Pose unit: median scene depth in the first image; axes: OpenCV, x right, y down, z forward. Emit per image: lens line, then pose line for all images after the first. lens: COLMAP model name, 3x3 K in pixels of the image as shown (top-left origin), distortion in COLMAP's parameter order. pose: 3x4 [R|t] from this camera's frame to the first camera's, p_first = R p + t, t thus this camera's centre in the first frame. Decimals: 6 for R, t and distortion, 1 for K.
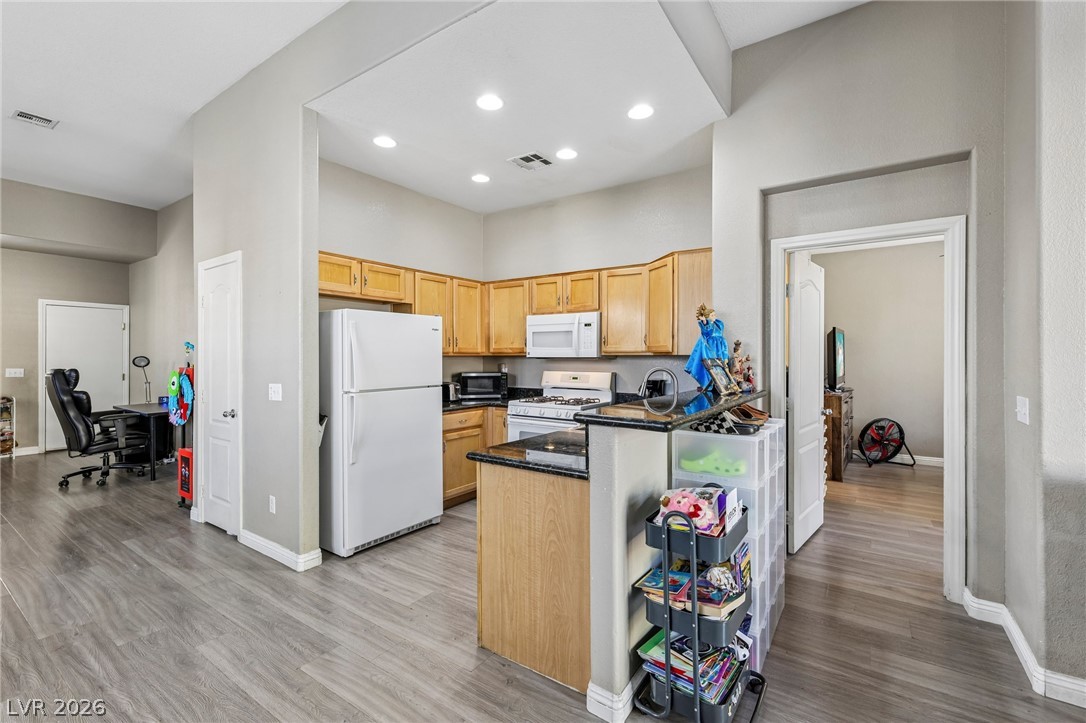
lens RADIAL K [[471.4, 0, 543.5], [0, 471.4, 355.0], [0, 0, 1]] dist [0.000446, 0.000214]
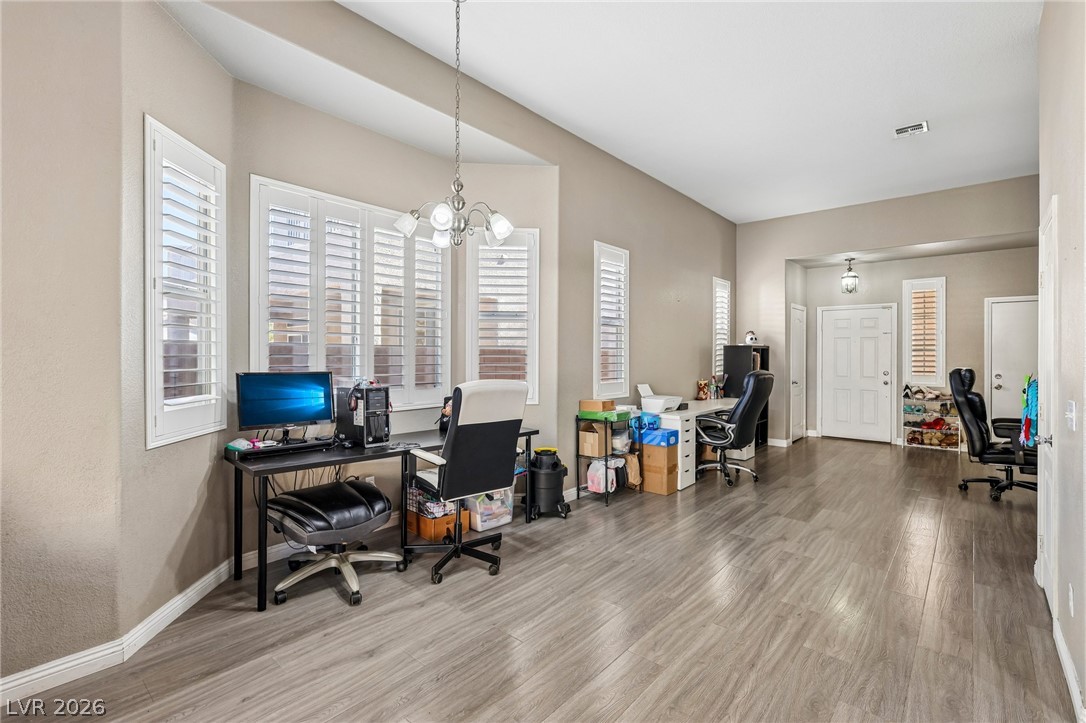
lens RADIAL K [[489.0, 0, 543.0], [0, 489.0, 361.5], [0, 0, 1]] dist [0.001510, 0.000205]
pose [[-0.121013, 0.010950, -0.992590, 0.128063], [0.003289, 0.999938, 0.010630, 0.001640], [0.992645, -0.001978, -0.121042, 0.398708]]
